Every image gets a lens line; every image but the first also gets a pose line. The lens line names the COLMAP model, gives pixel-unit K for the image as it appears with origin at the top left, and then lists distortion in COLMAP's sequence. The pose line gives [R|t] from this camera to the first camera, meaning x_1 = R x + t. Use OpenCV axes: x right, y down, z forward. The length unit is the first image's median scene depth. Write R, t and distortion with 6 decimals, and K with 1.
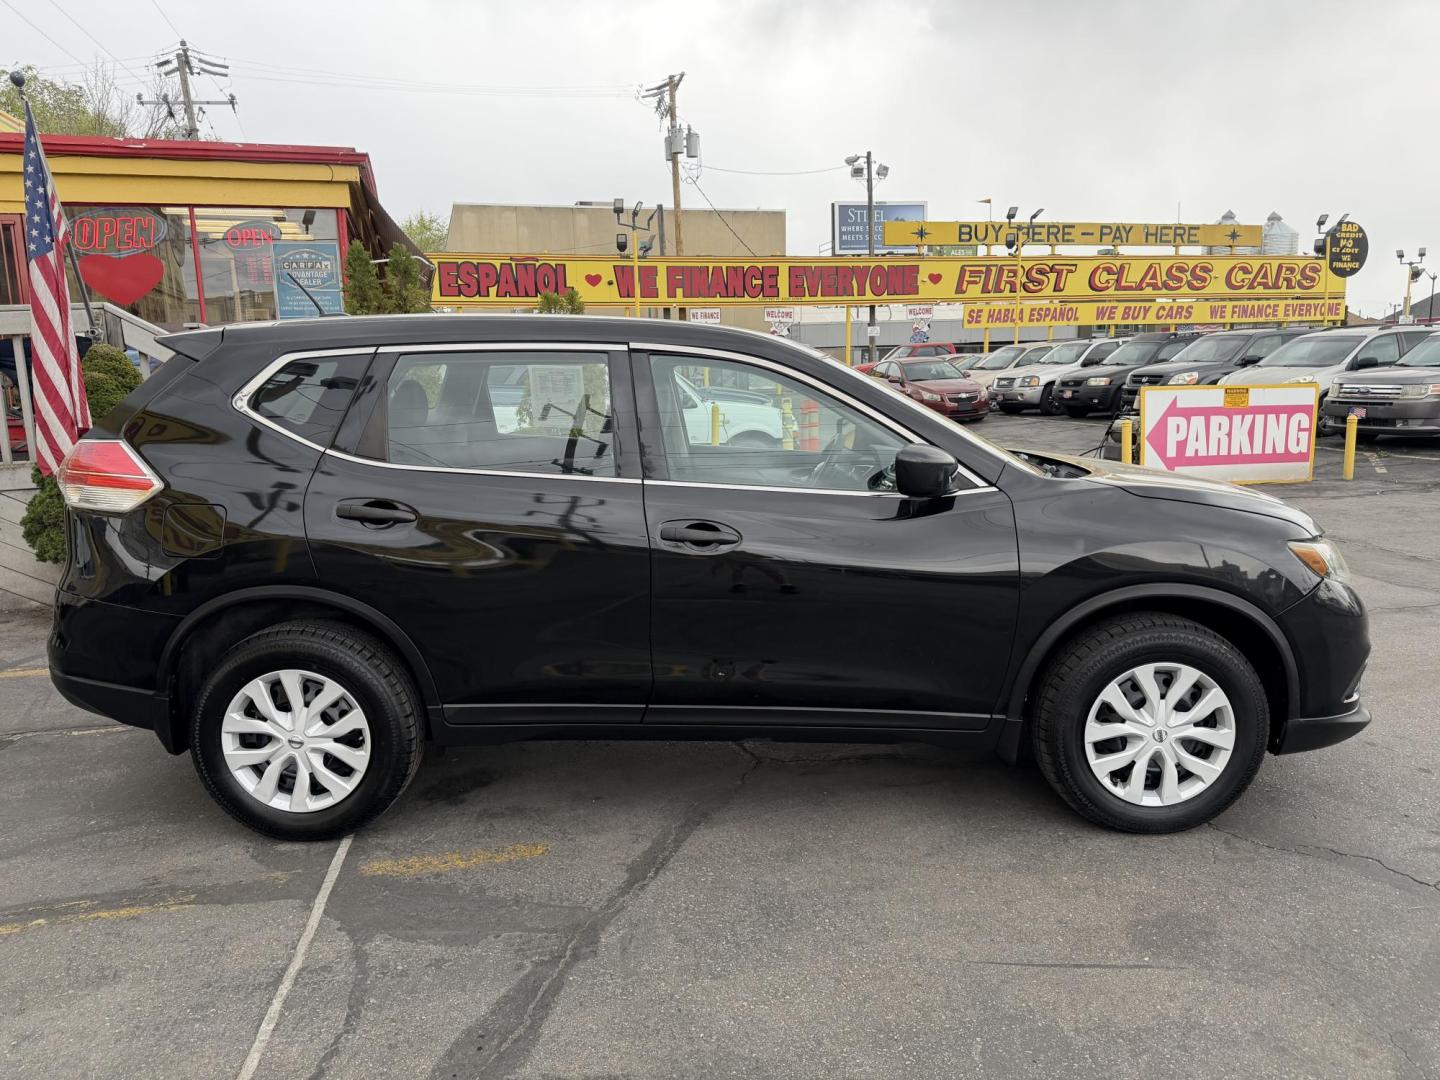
lens RADIAL K [[1010.6, 0, 716.1], [0, 1010.6, 539.5], [0, 0, 1]] dist [0.135383, -0.221420]
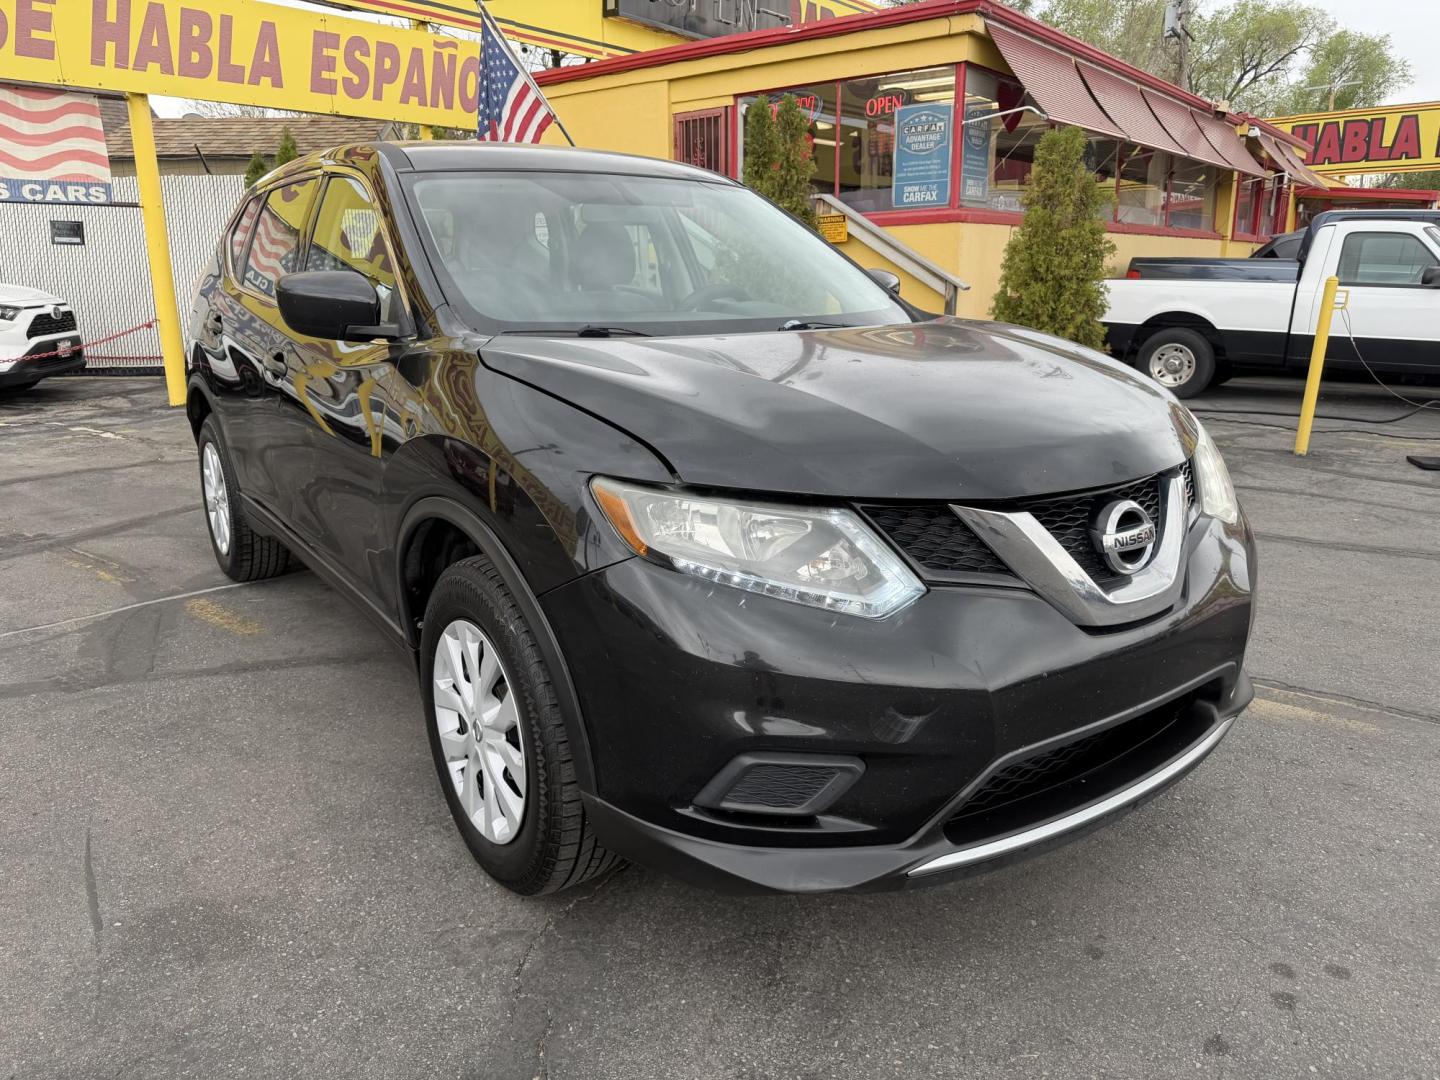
lens RADIAL K [[1026.2, 0, 716.8], [0, 1026.2, 535.7], [0, 0, 1]] dist [0.004990, -0.007131]
pose [[0.588875, 0.215337, -0.779010, 0.349872], [-0.135317, 0.976517, 0.167643, -0.022262], [0.796816, 0.006693, 0.604185, 0.250761]]
